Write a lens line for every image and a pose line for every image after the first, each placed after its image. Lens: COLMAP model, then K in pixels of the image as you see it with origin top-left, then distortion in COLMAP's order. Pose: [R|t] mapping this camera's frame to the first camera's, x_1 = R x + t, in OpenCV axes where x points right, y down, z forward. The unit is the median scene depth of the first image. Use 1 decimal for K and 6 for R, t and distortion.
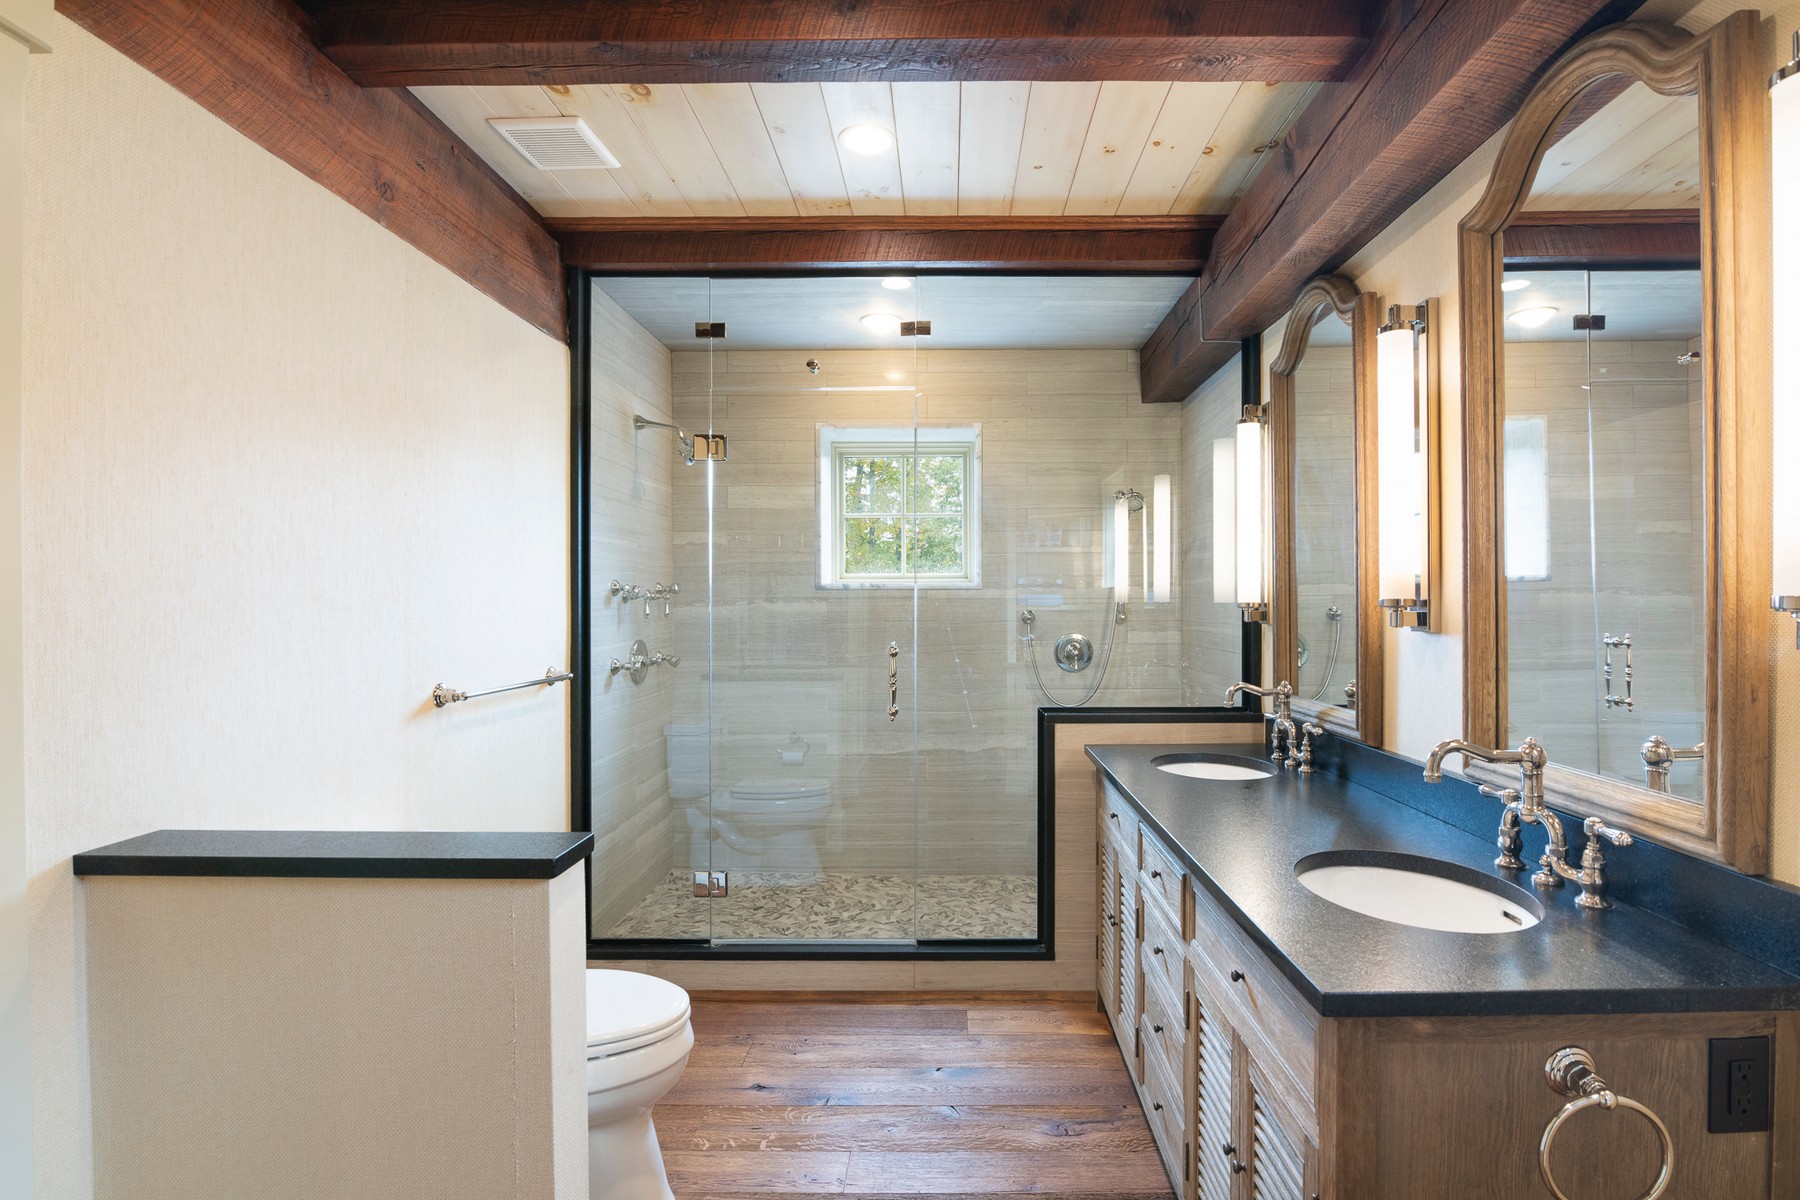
lens RADIAL K [[870.7, 0, 936.4], [0, 870.7, 605.6], [0, 0, 1]] dist [-0.012420, -0.000363]
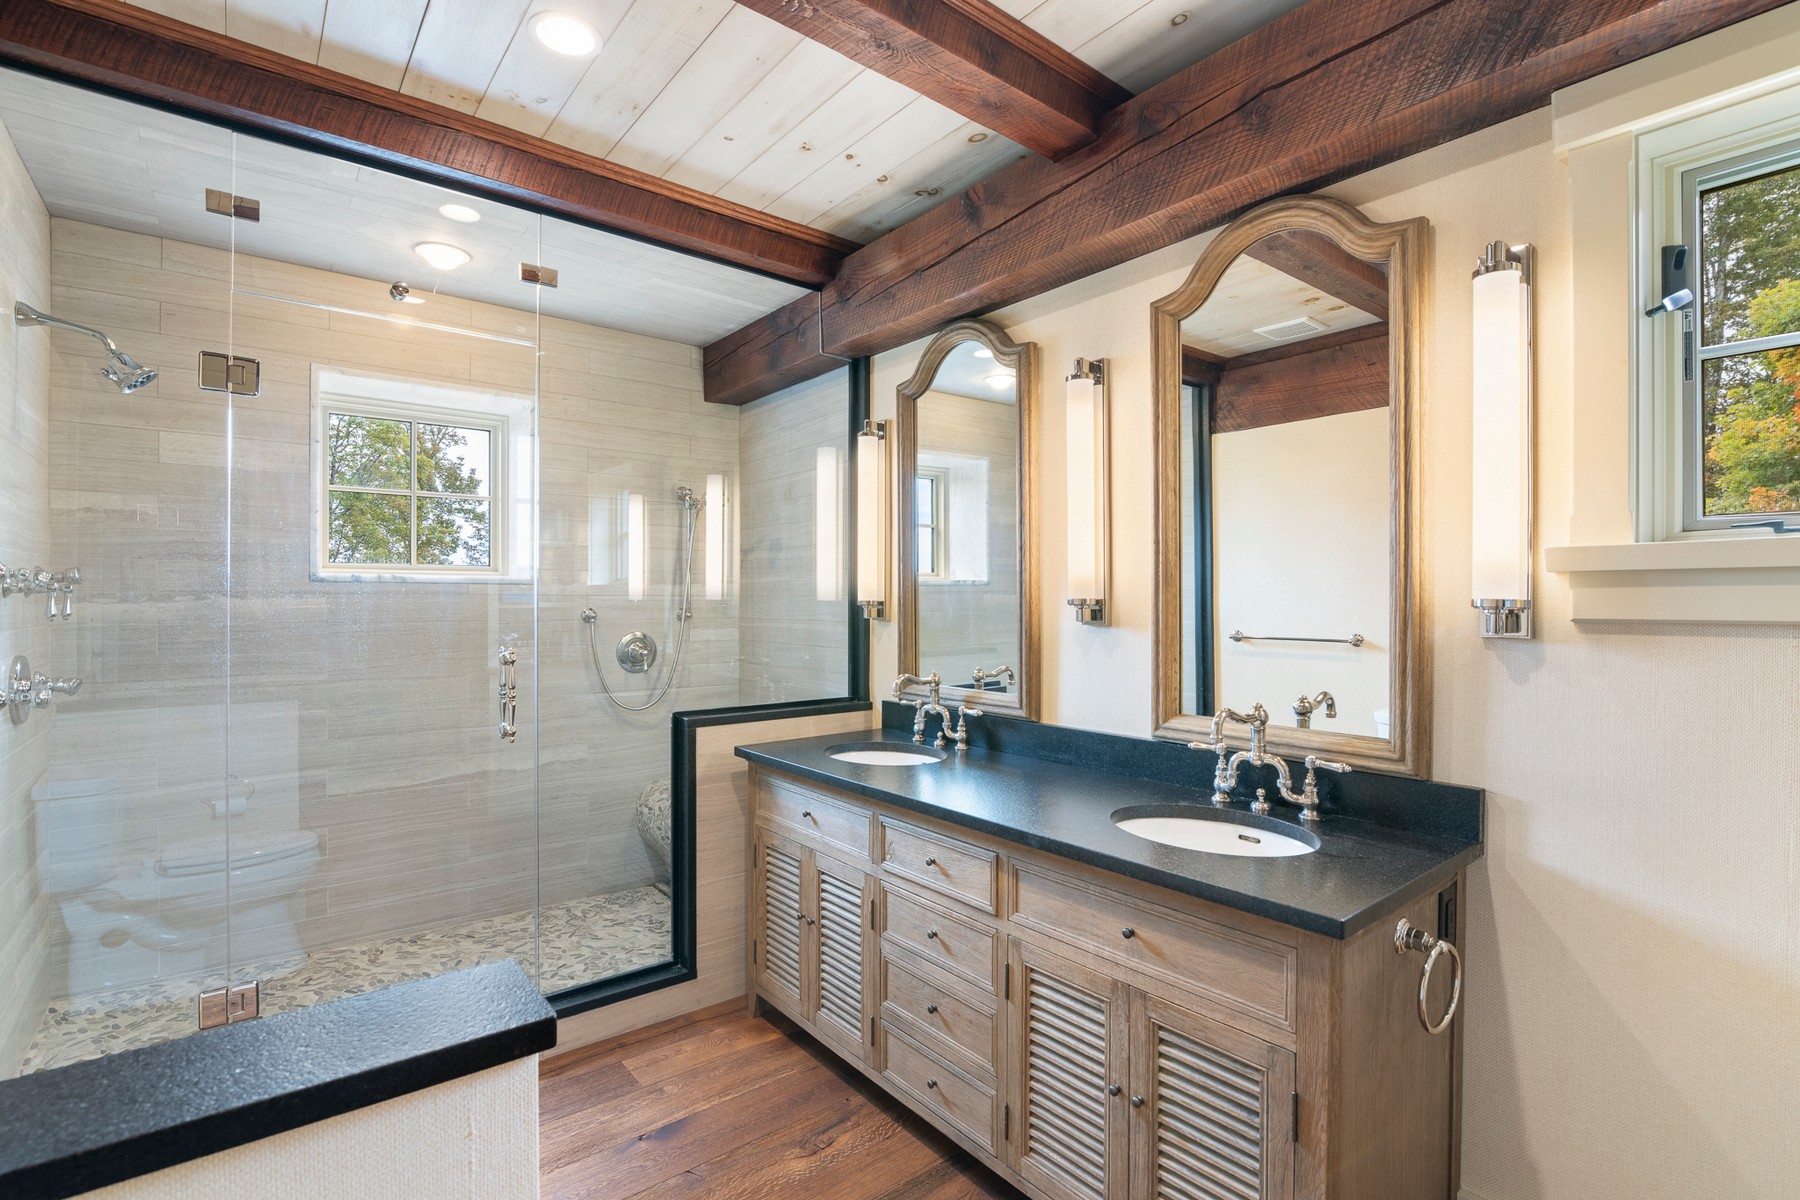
lens RADIAL K [[827.2, 0, 893.4], [0, 827.2, 599.8], [0, 0, 1]] dist [-0.018860, 0.001448]
pose [[0.778641, 0.004114, 0.627456, -0.259788], [-0.002087, 0.999990, -0.003966, -0.000457], [-0.627466, 0.001779, 0.778642, 0.165961]]
